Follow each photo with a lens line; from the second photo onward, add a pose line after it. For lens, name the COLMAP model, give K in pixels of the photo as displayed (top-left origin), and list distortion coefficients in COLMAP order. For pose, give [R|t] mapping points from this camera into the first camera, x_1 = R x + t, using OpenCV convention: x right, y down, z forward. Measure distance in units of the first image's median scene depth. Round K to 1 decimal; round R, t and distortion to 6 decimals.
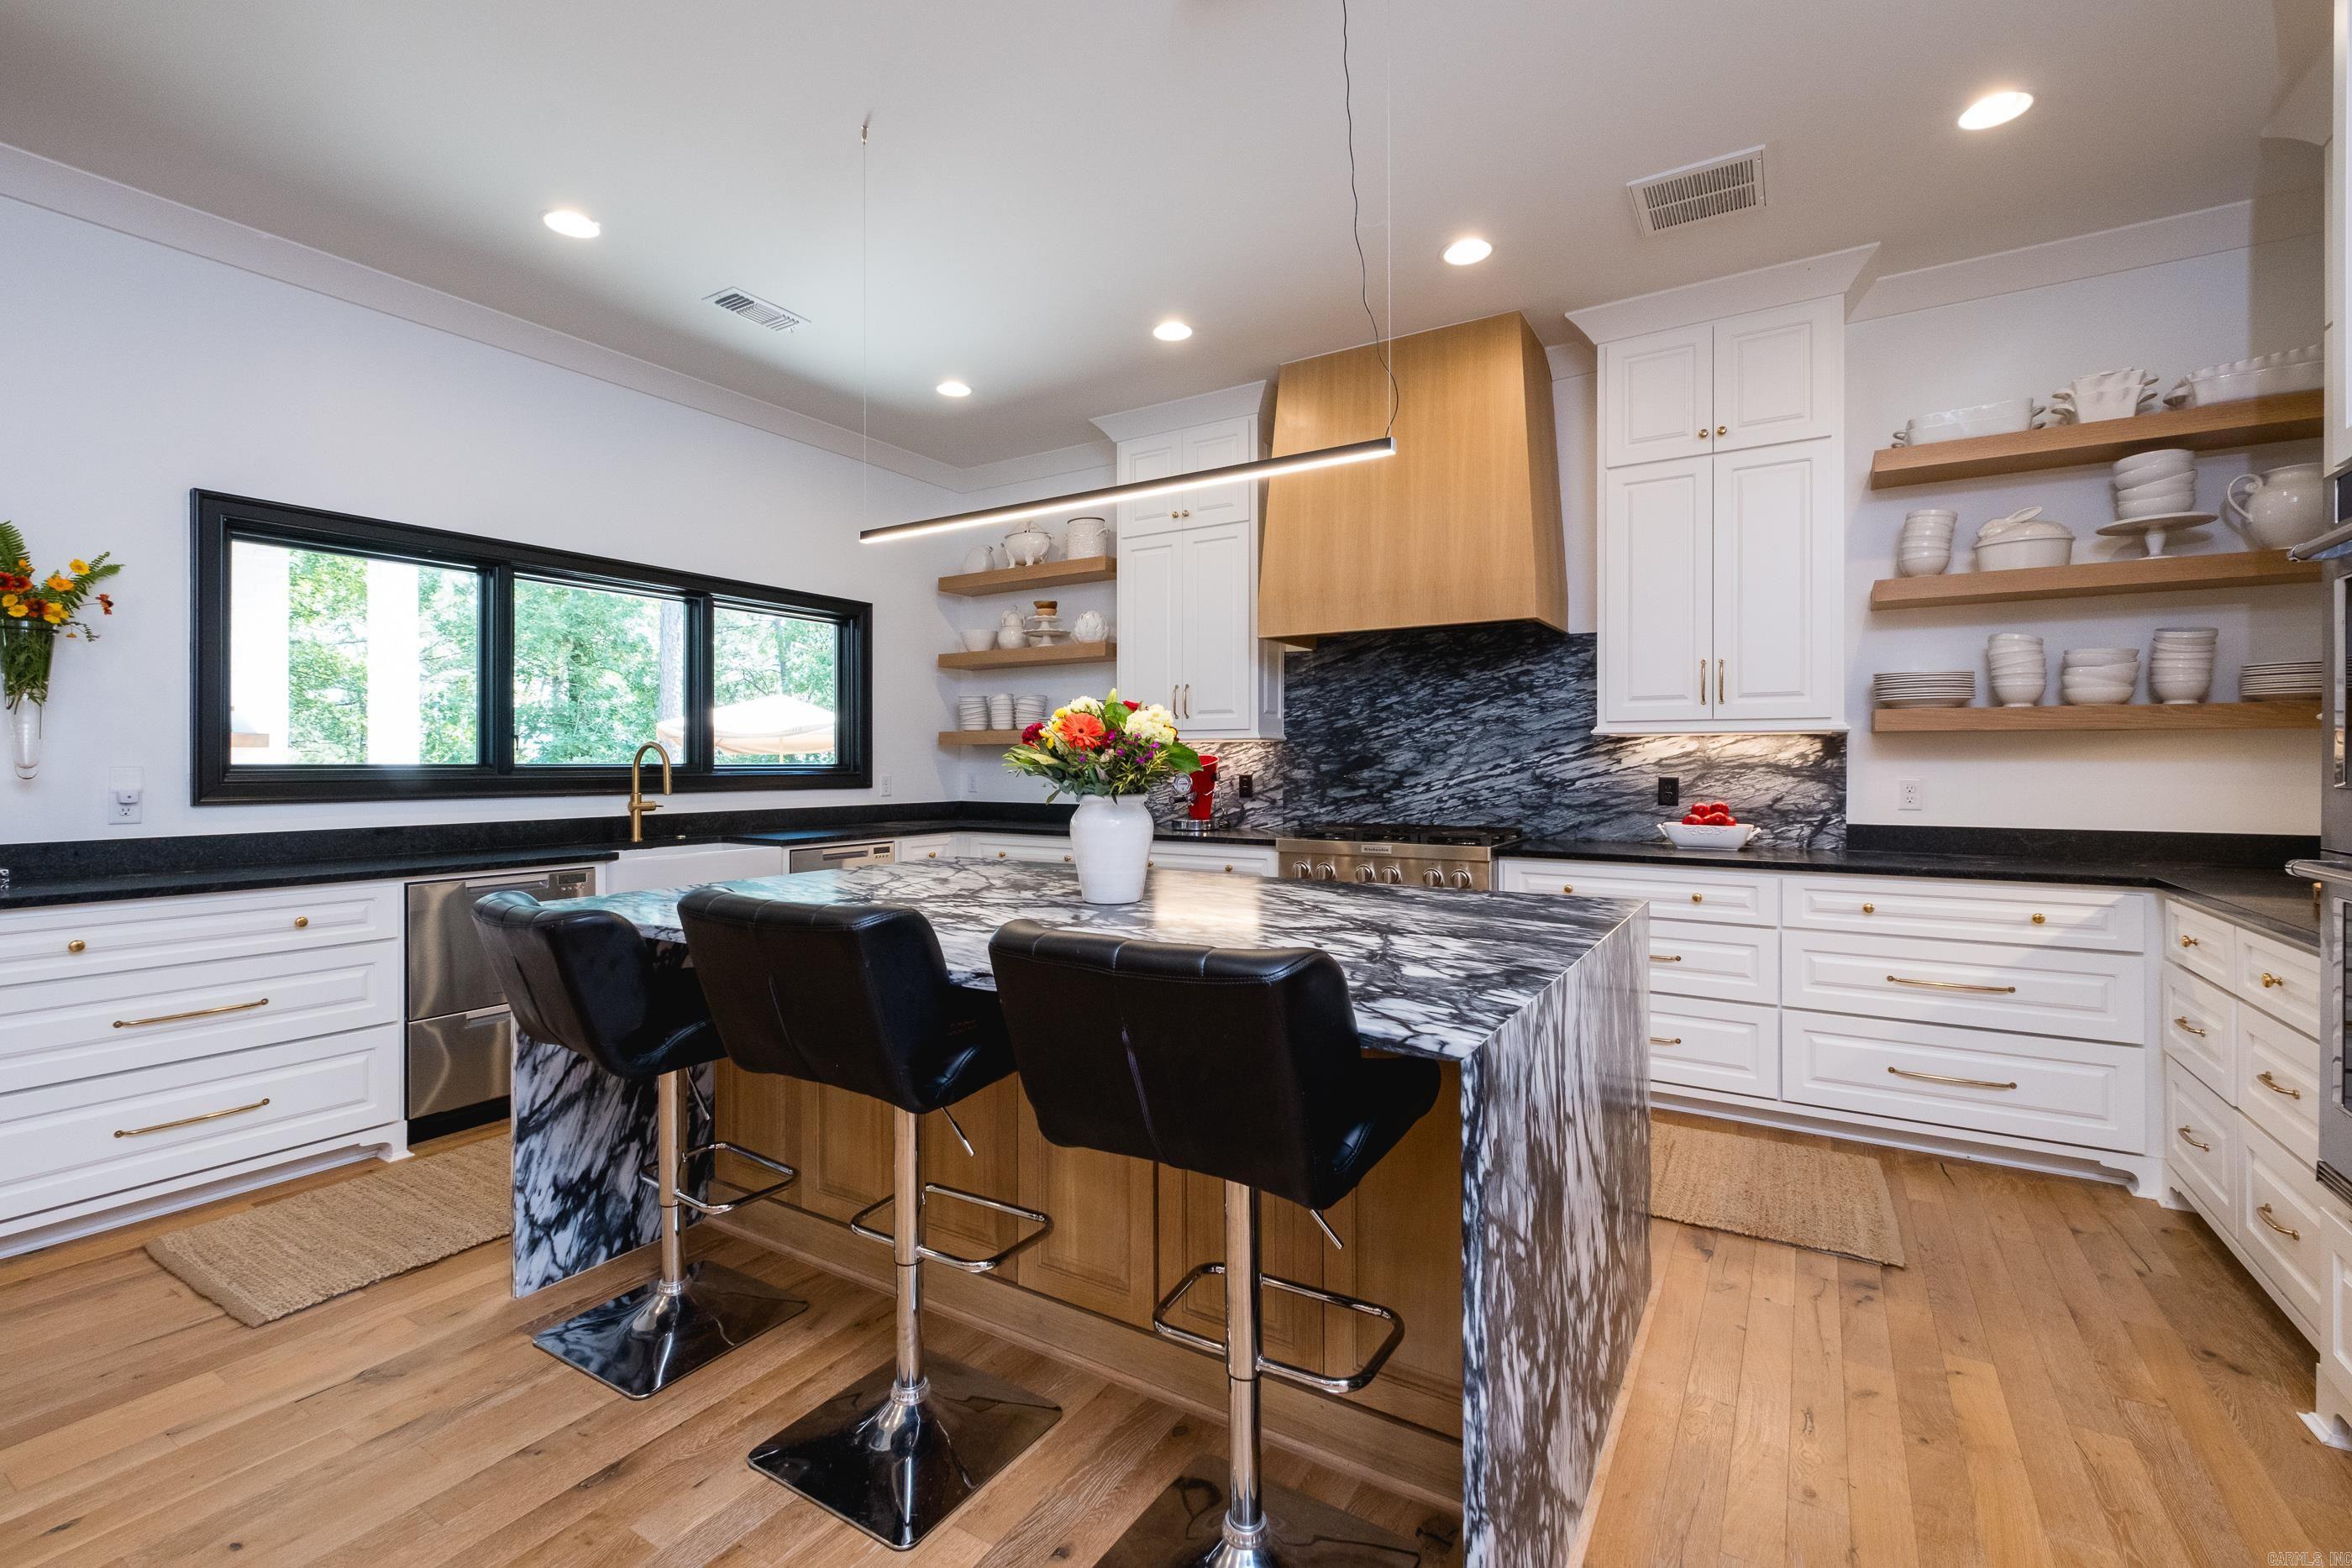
lens RADIAL K [[1041.6, 0, 1166.6], [0, 1041.6, 779.4], [0, 0, 1]] dist [0.014575, -0.000261]
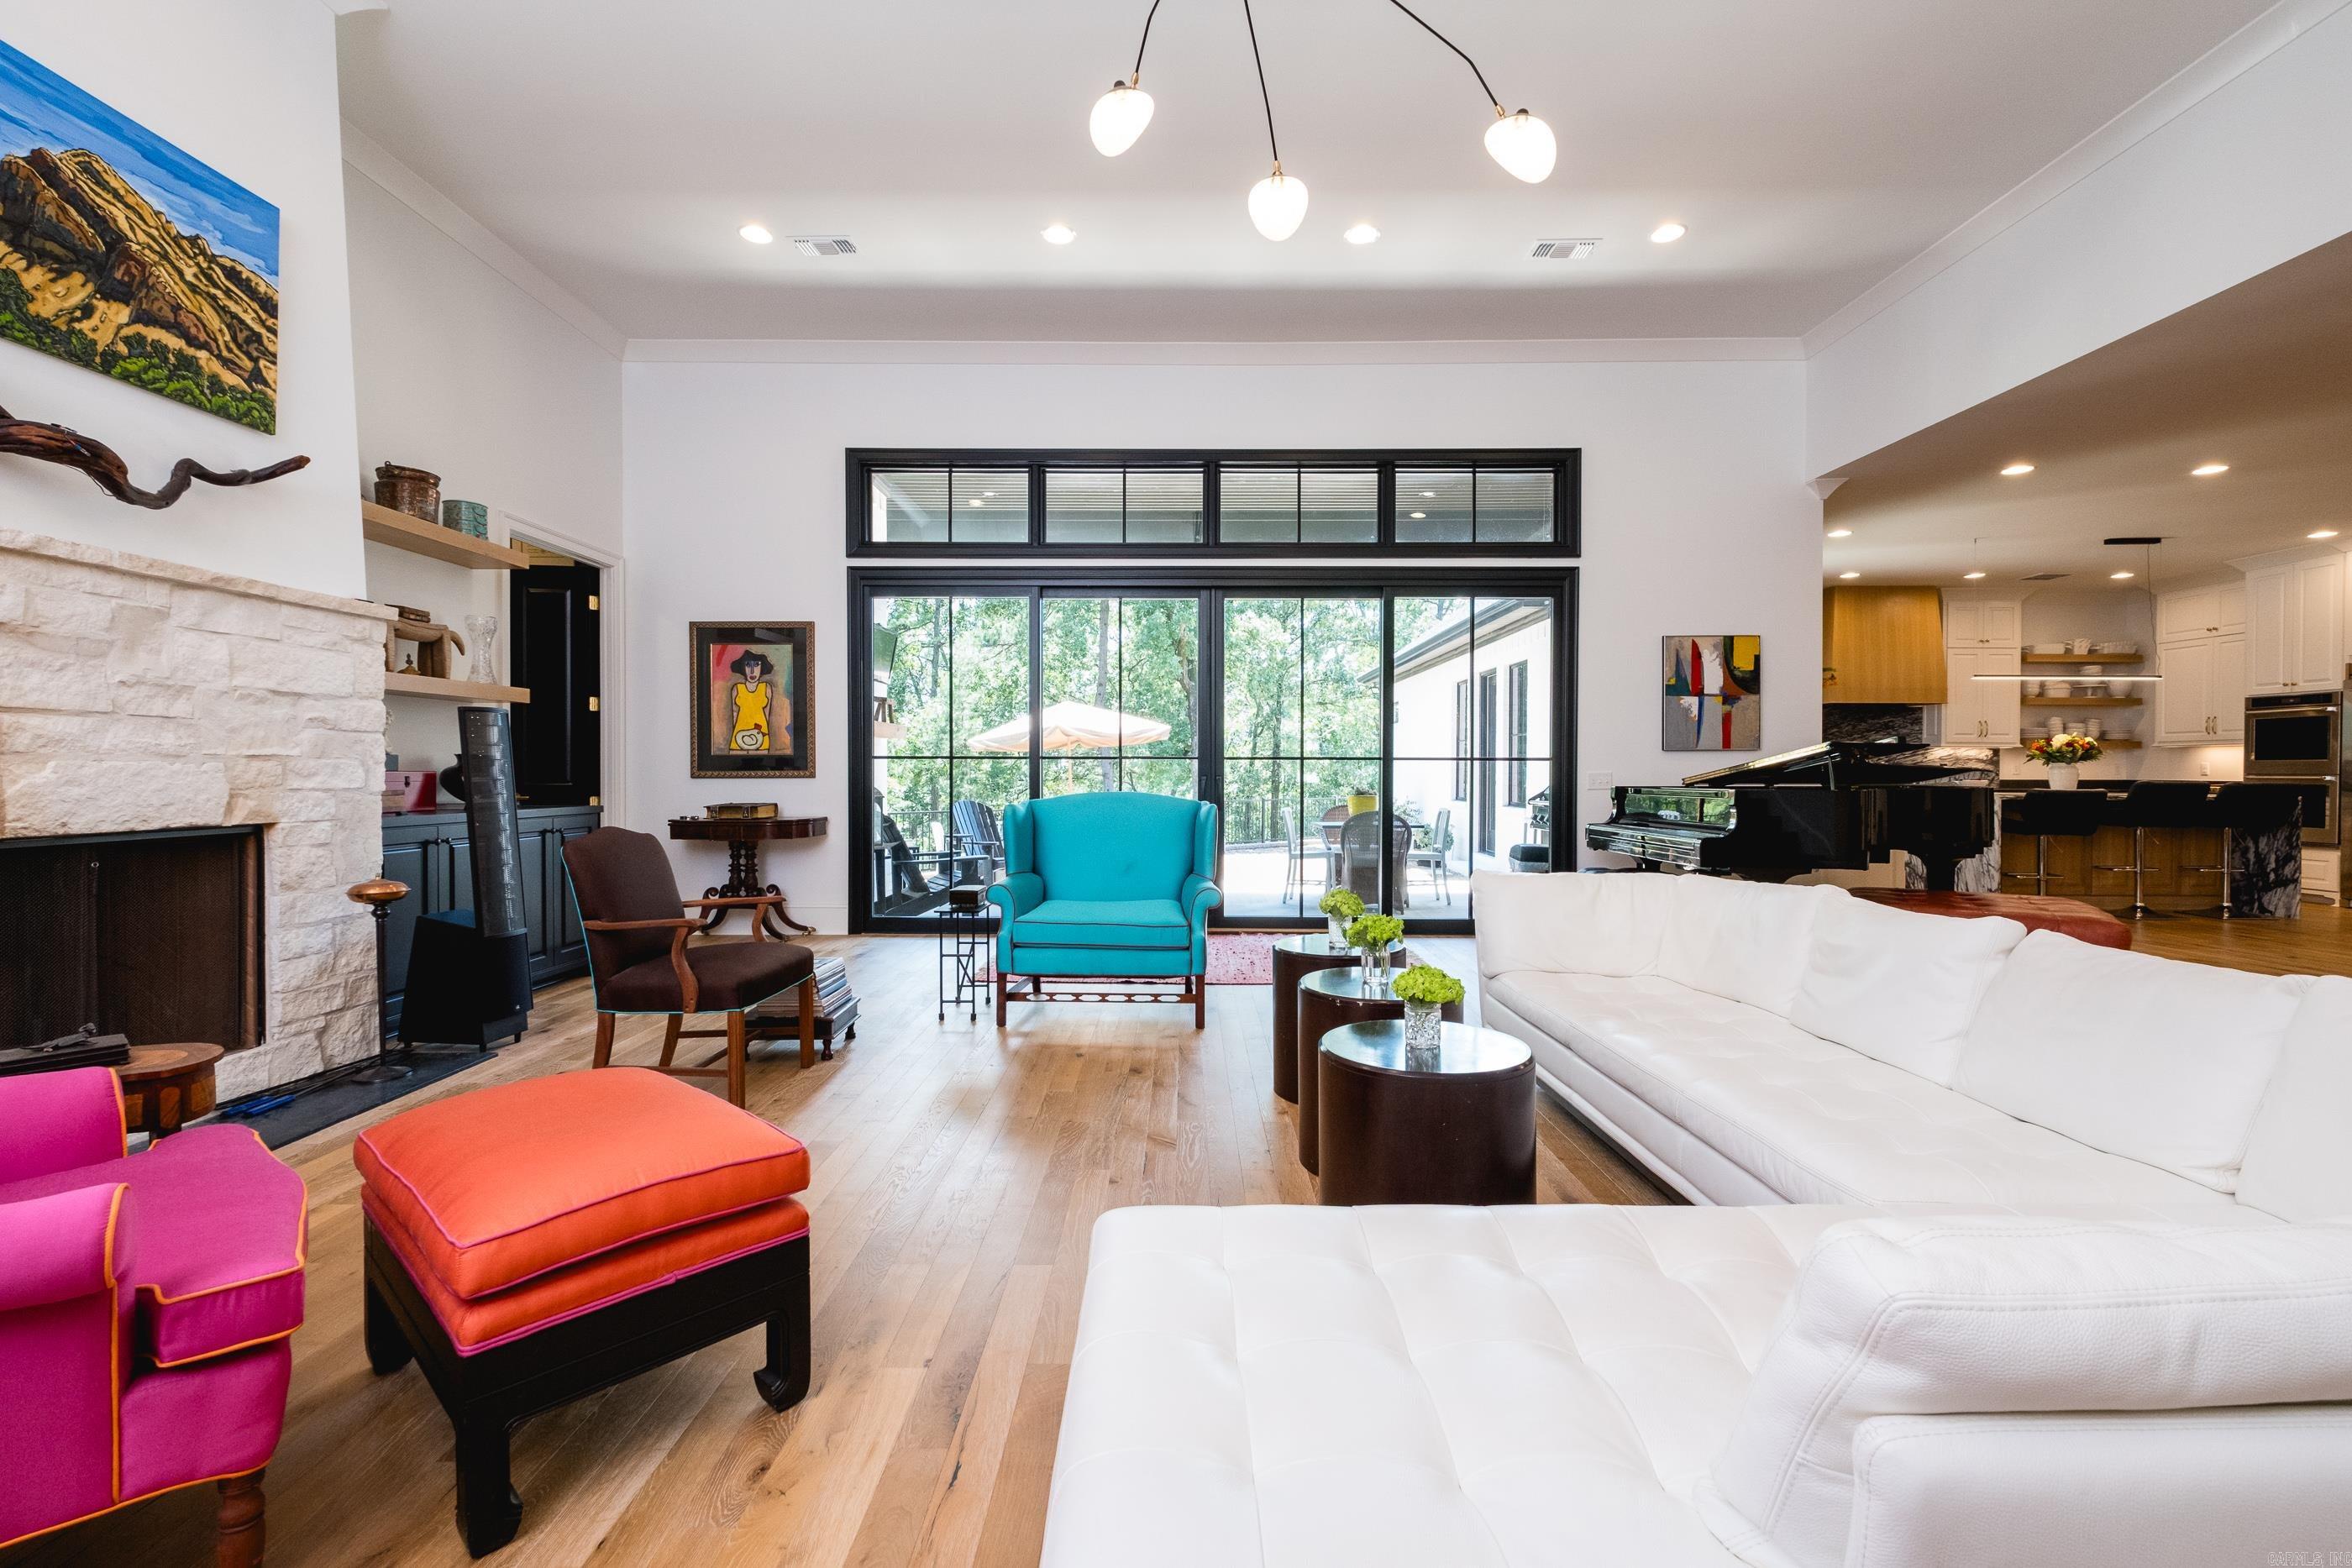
lens RADIAL K [[1003.9, 0, 1176.0], [0, 1003.9, 784.0], [0, 0, 1]] dist [-0.001622, -0.000148]
pose [[0.848481, -0.004326, 0.529208, -2.595064], [0.007164, 0.999969, -0.003312, 0.046183], [-0.529177, 0.006601, 0.848486, -0.132105]]
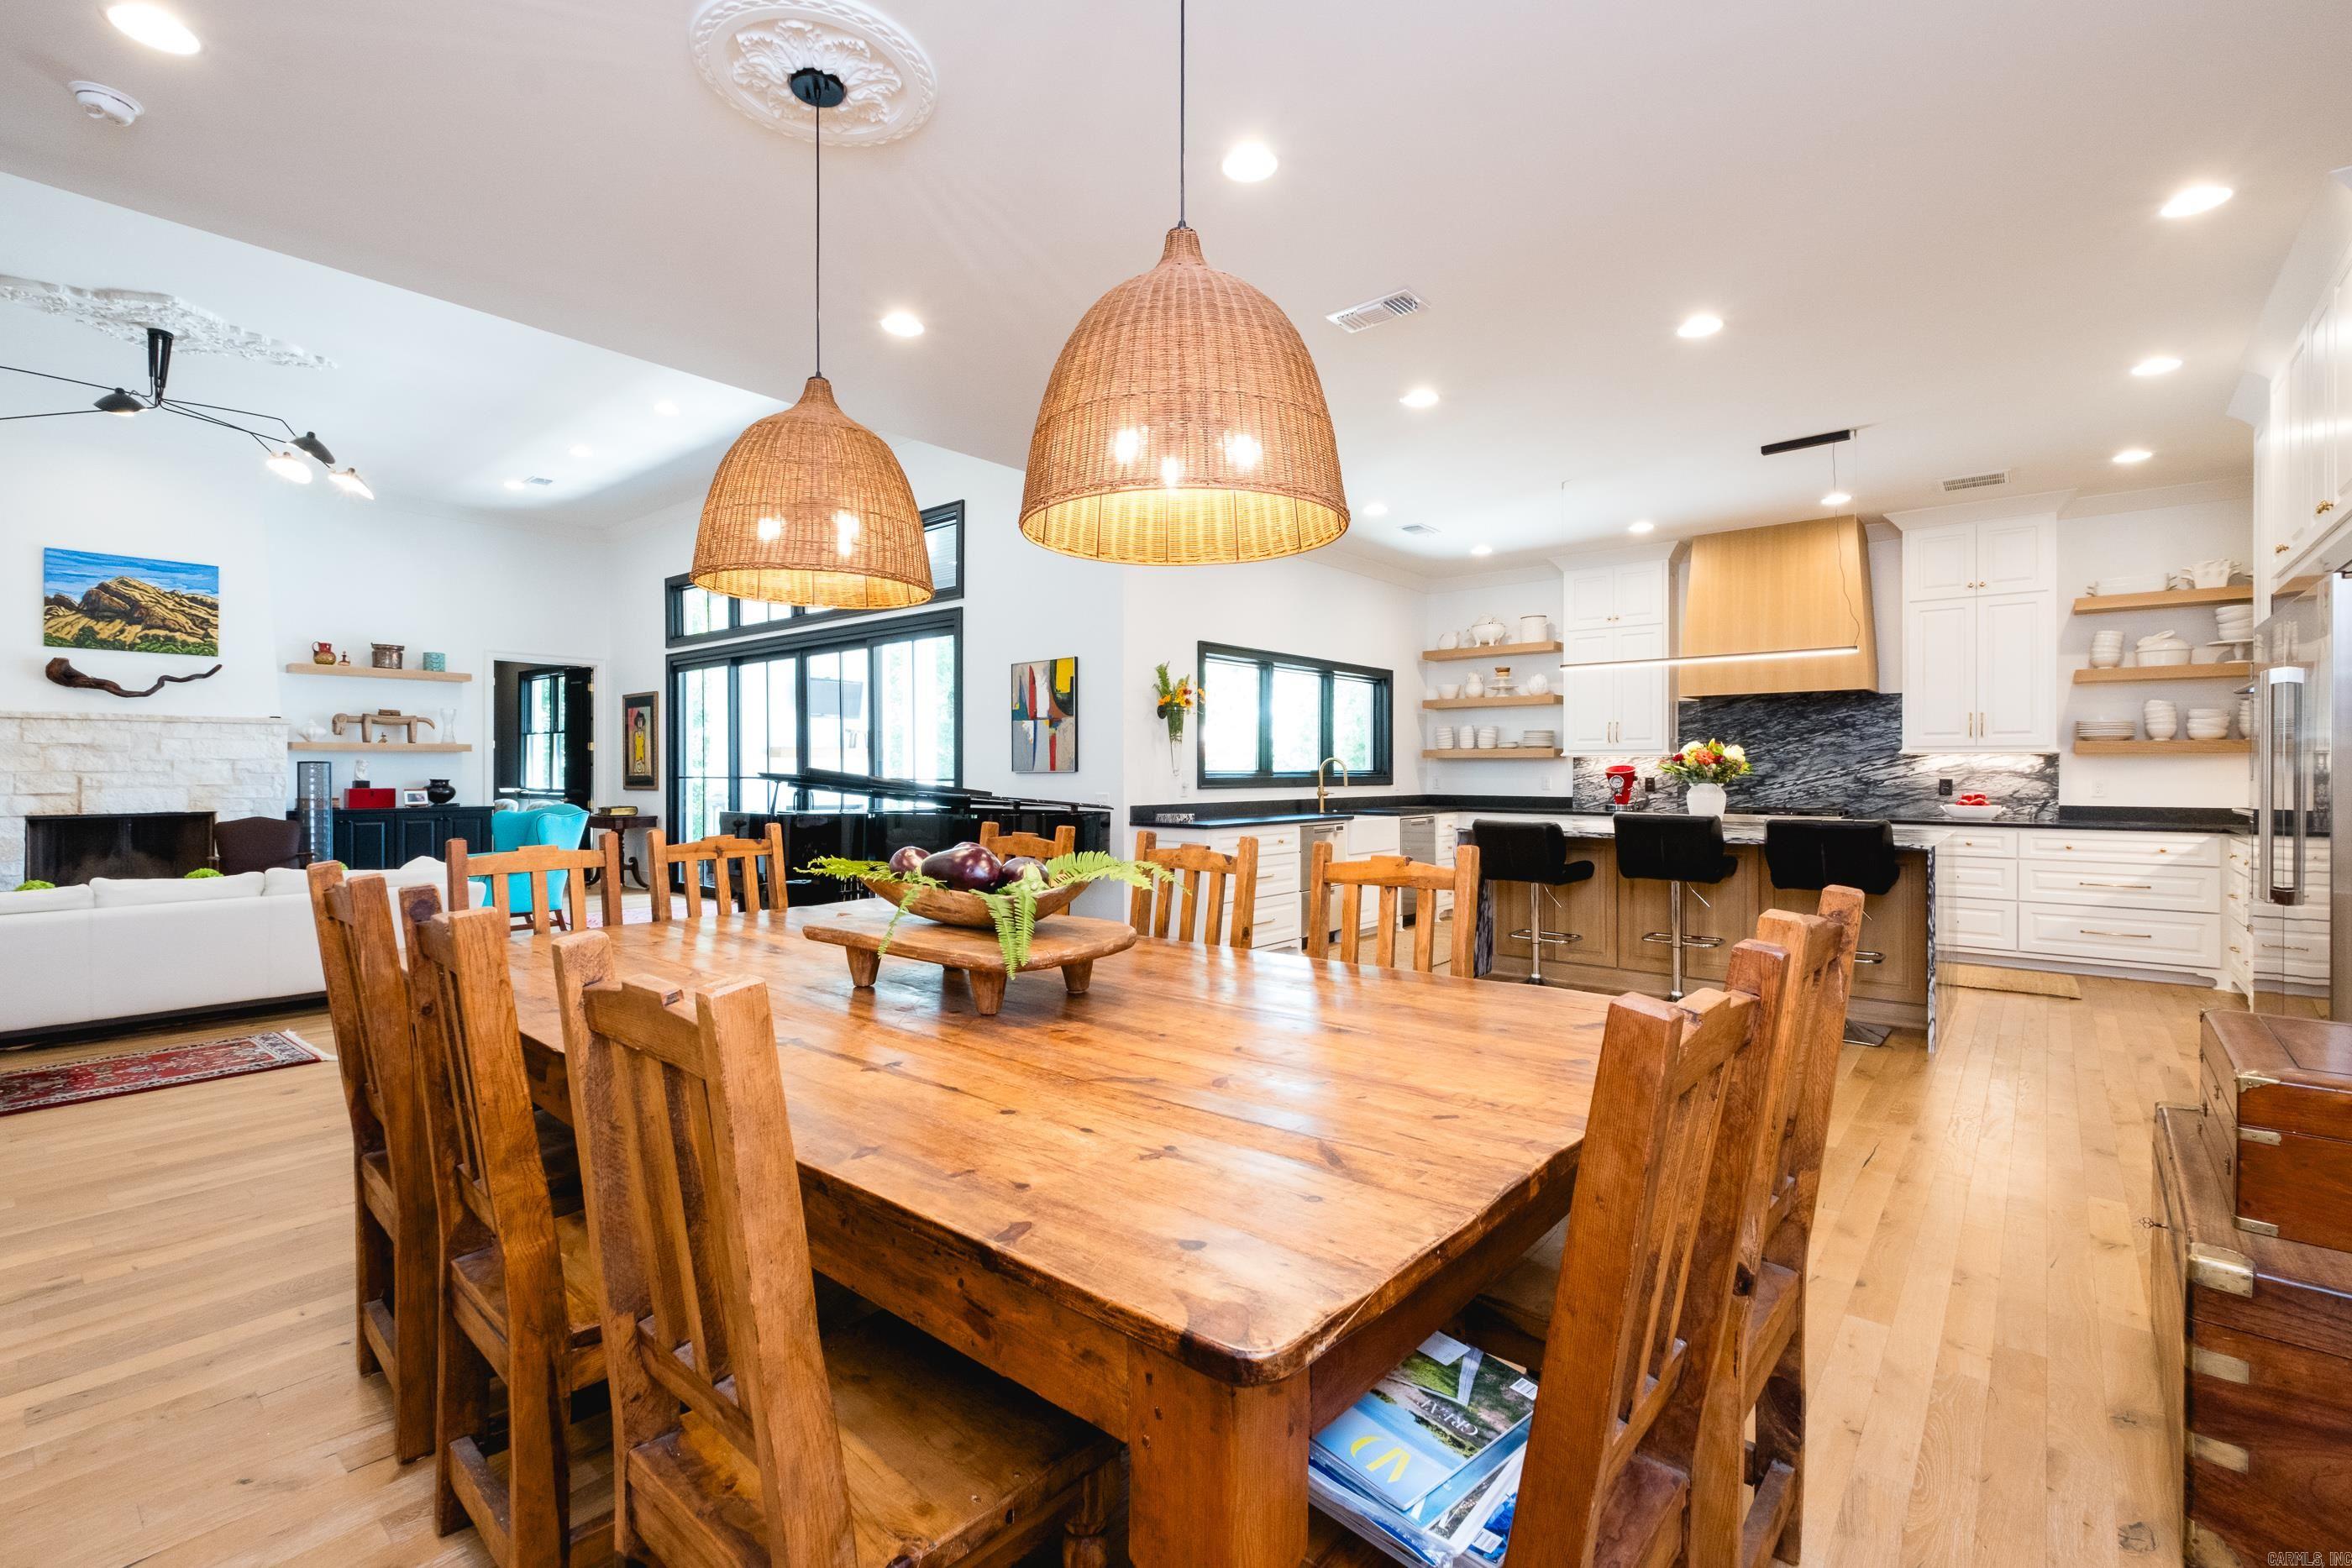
lens RADIAL K [[1036.6, 0, 1176.0], [0, 1036.6, 784.0], [0, 0, 1]] dist [0.001402, 0.000348]
pose [[0.989740, 0.003310, -0.142842, -0.538644], [-0.003619, 0.999992, -0.001906, 0.014771], [0.142834, 0.002404, 0.989744, -0.884530]]
